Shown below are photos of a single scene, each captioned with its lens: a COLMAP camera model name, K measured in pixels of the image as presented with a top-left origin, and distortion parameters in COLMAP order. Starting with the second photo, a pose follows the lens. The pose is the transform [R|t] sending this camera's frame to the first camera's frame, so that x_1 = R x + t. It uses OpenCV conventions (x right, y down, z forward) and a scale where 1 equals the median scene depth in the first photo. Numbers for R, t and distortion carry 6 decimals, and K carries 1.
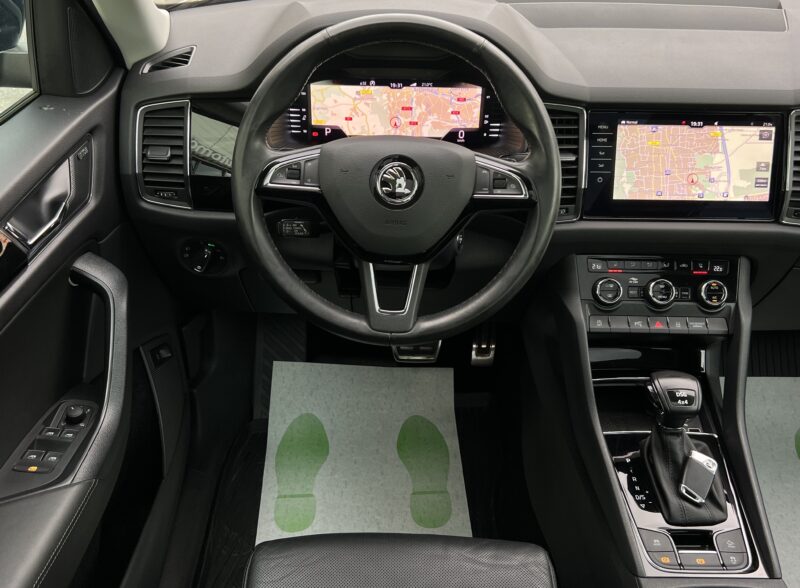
lens RADIAL K [[812.6, 0, 400.0], [0, 812.6, 294.0], [0, 0, 1]] dist [0.012073, -0.005700]
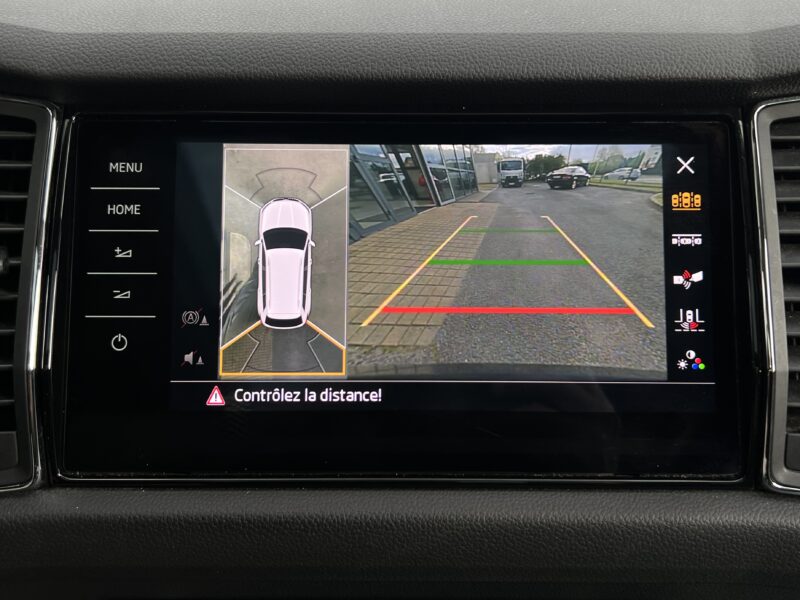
lens RADIAL K [[753.8, 0, 400.0], [0, 753.8, 300.0], [0, 0, 1]] dist [-0.001847, -0.001185]
pose [[0.999663, -0.014047, -0.021841, 0.354501], [0.008357, 0.970342, -0.241590, -0.090142], [0.024587, 0.241326, 0.970132, 0.743504]]
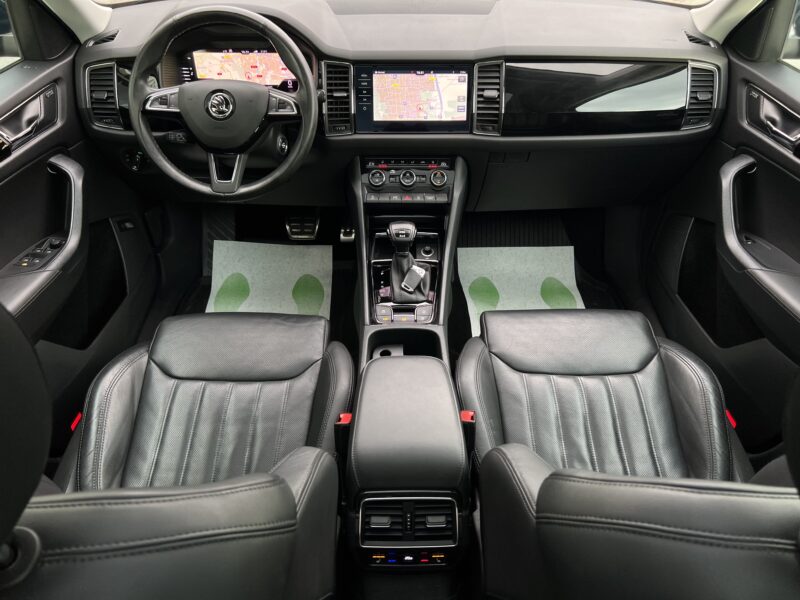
lens RADIAL K [[610.6, 0, 399.8], [0, 610.6, 318.9], [0, 0, 1]] dist [0.045124, -0.063747]
pose [[0.999849, -0.014275, -0.009892, 0.327715], [0.015404, 0.991988, 0.125387, 0.135162], [0.008023, -0.125521, 0.992059, -0.319432]]
